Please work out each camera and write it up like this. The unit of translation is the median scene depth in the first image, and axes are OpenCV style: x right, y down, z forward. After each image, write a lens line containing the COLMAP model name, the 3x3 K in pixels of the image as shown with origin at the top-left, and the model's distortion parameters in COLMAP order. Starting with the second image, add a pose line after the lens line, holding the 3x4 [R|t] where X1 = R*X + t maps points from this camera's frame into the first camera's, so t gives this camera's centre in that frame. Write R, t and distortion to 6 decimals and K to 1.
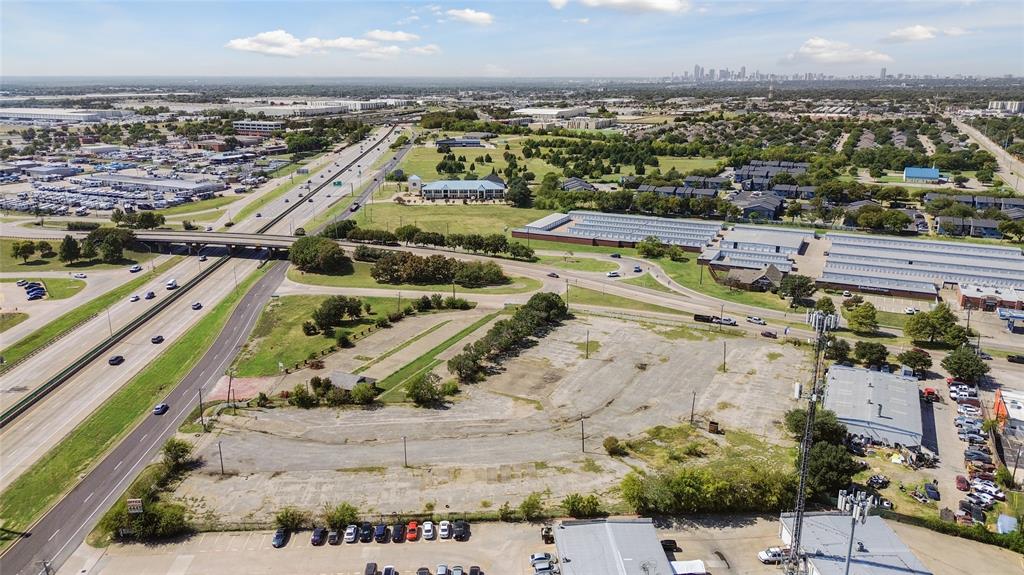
lens RADIAL K [[722.6, 0, 516.0], [0, 722.6, 283.6], [0, 0, 1]] dist [0.081531, -0.105536]
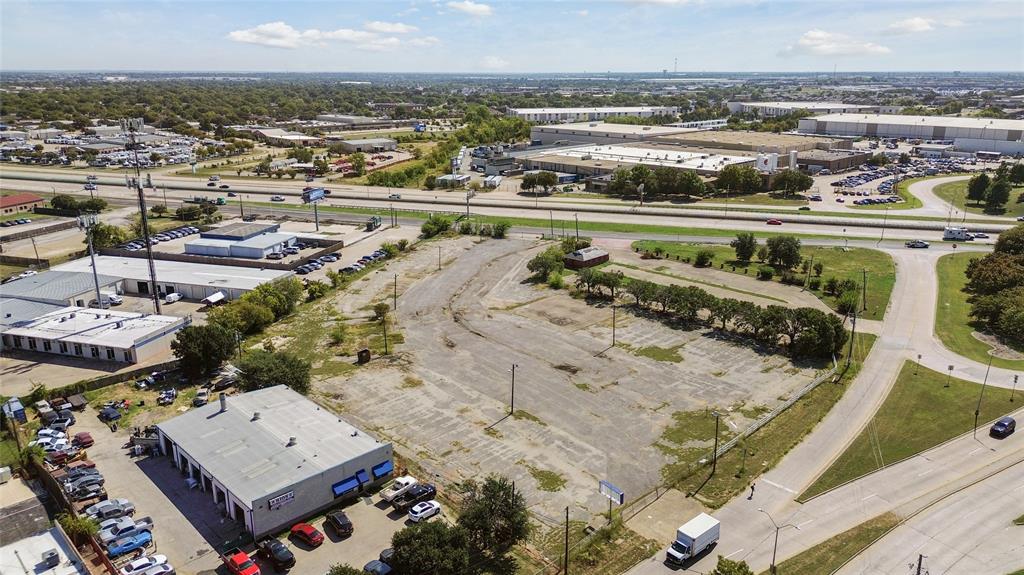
lens RADIAL K [[722.6, 0, 516.0], [0, 722.6, 283.6], [0, 0, 1]] dist [0.081531, -0.105536]
pose [[-0.320397, 0.273693, -0.906883, 0.728705], [-0.254638, 0.897232, 0.360742, -0.179282], [0.912417, 0.346508, -0.217778, 0.985621]]
